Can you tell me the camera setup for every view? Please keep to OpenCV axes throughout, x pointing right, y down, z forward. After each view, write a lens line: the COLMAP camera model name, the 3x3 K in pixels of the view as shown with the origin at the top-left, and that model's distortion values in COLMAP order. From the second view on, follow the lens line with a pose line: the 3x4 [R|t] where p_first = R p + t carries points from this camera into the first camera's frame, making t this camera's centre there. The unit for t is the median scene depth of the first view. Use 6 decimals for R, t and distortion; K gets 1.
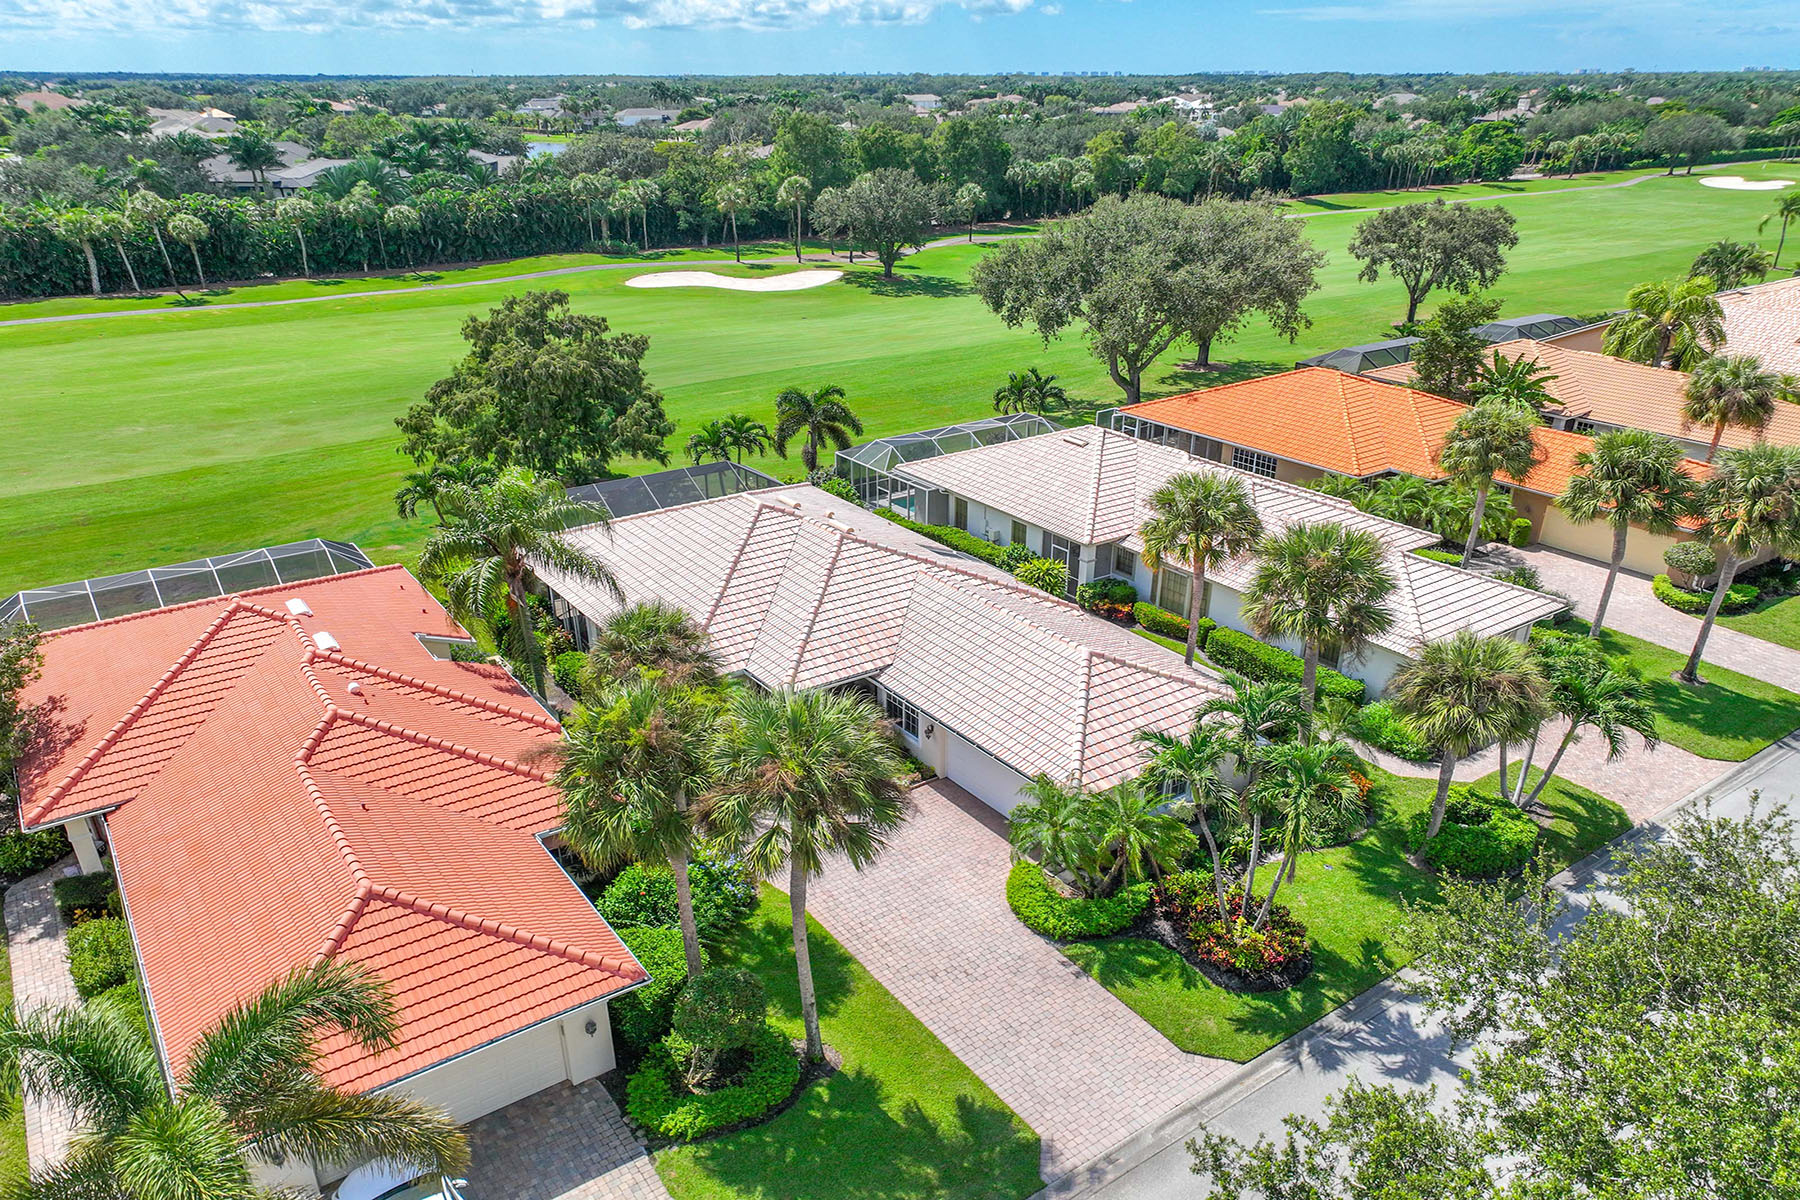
lens RADIAL K [[1283.2, 0, 900.0], [0, 1283.2, 600.0], [0, 0, 1]] dist [0.006782, 0.008716]
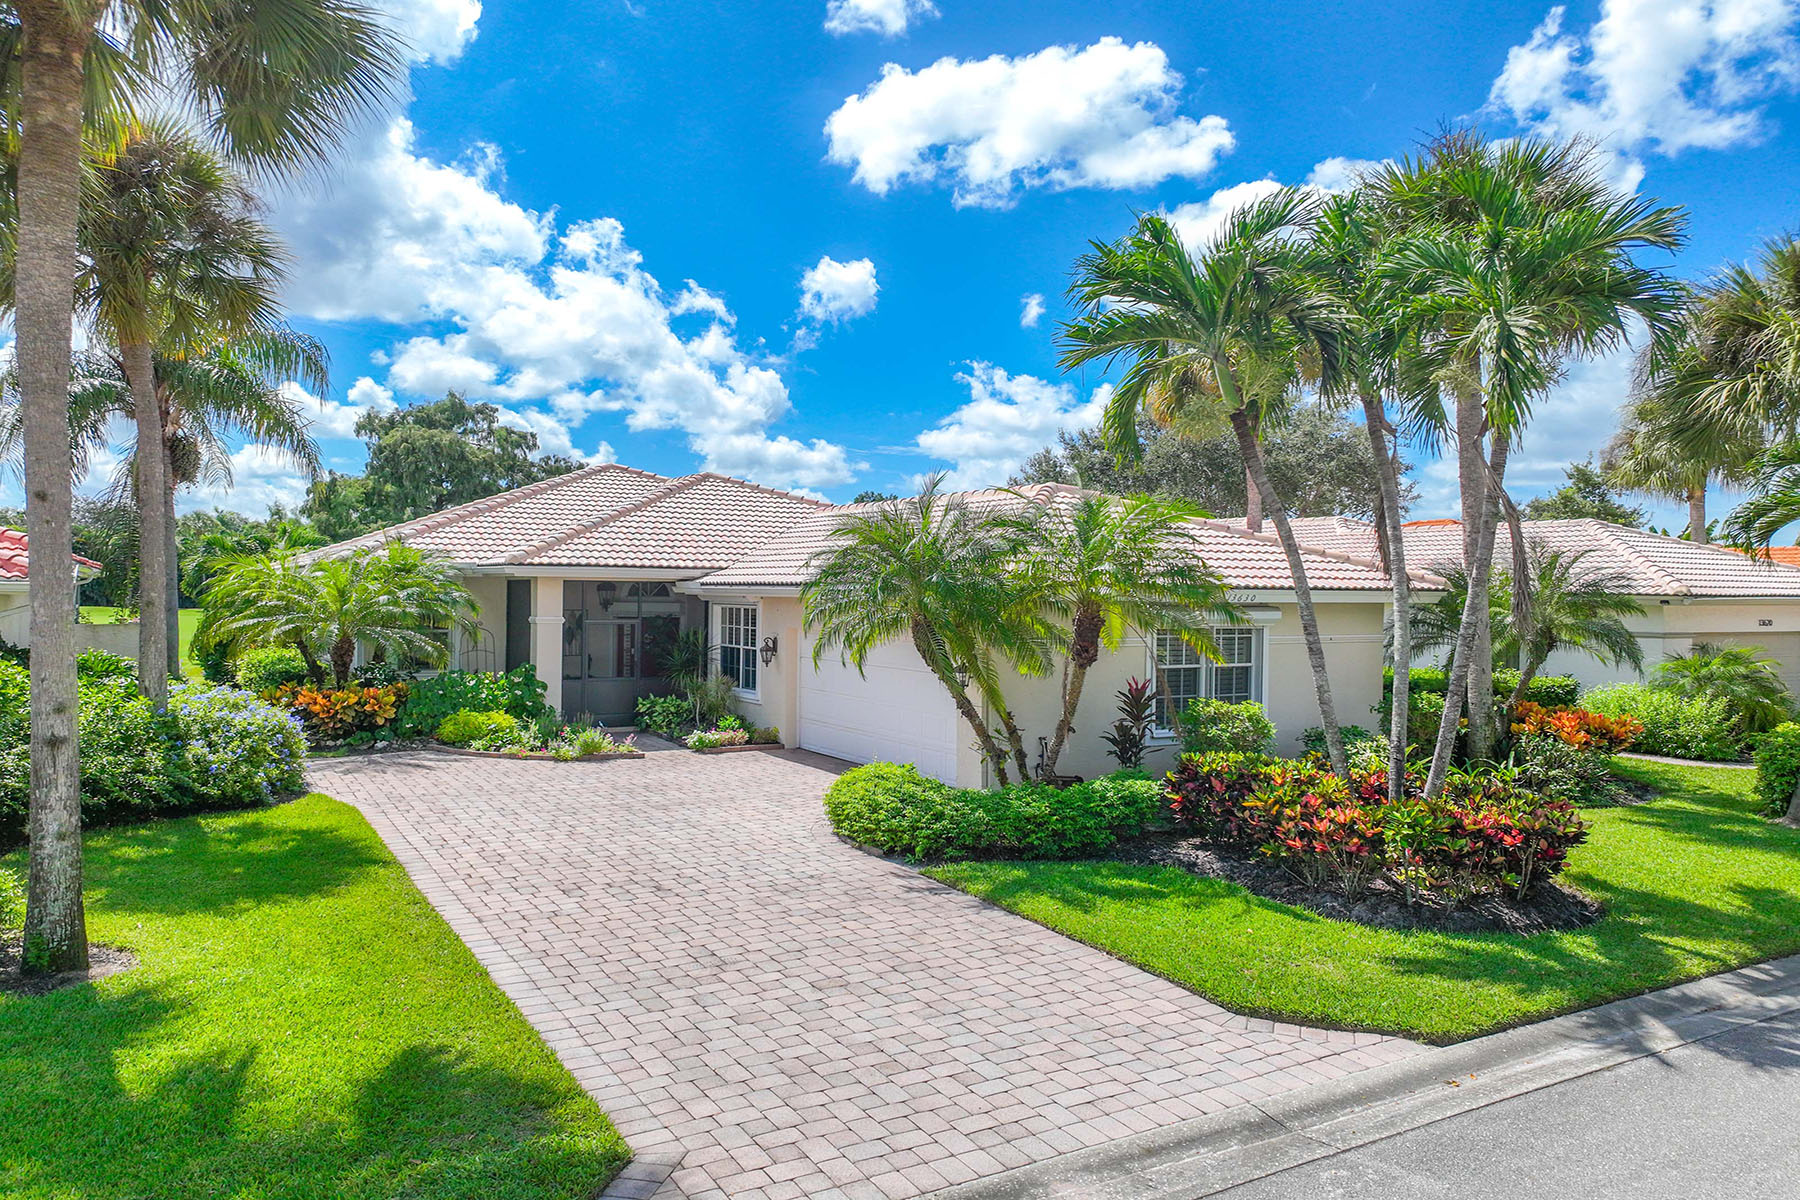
lens RADIAL K [[1254.3, 0, 900.0], [0, 1254.3, 600.0], [0, 0, 1]] dist [0.025628, 0.002802]
pose [[0.996841, 0.018666, -0.077201, 0.068895], [-0.045348, 0.931745, -0.360269, 0.157720], [0.065207, 0.362632, 0.929648, 0.288515]]
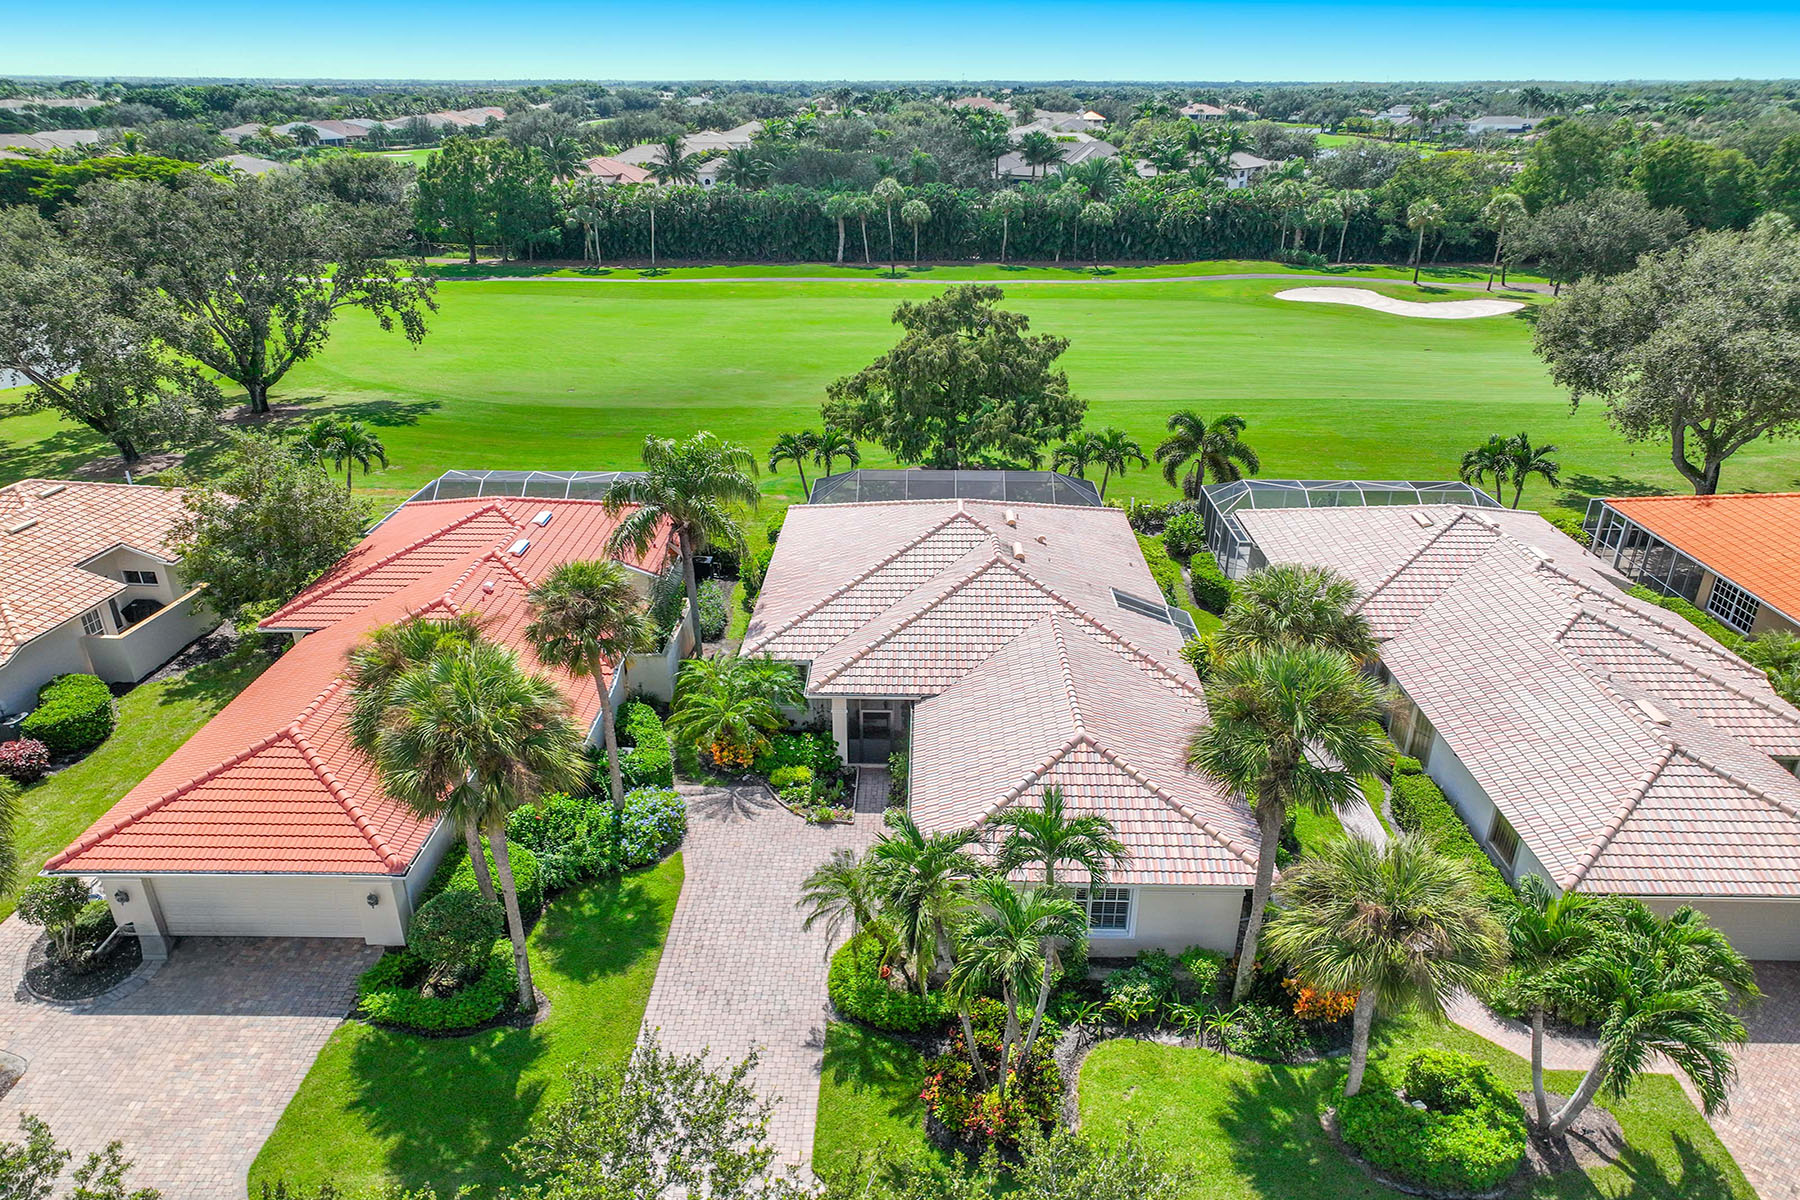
lens RADIAL K [[1283.2, 0, 900.0], [0, 1283.2, 600.0], [0, 0, 1]] dist [0.006782, 0.008716]
pose [[0.806517, 0.224625, -0.546877, 0.283597], [-0.226715, 0.971803, 0.064807, -0.043849], [0.546014, 0.071717, 0.834701, 0.111327]]
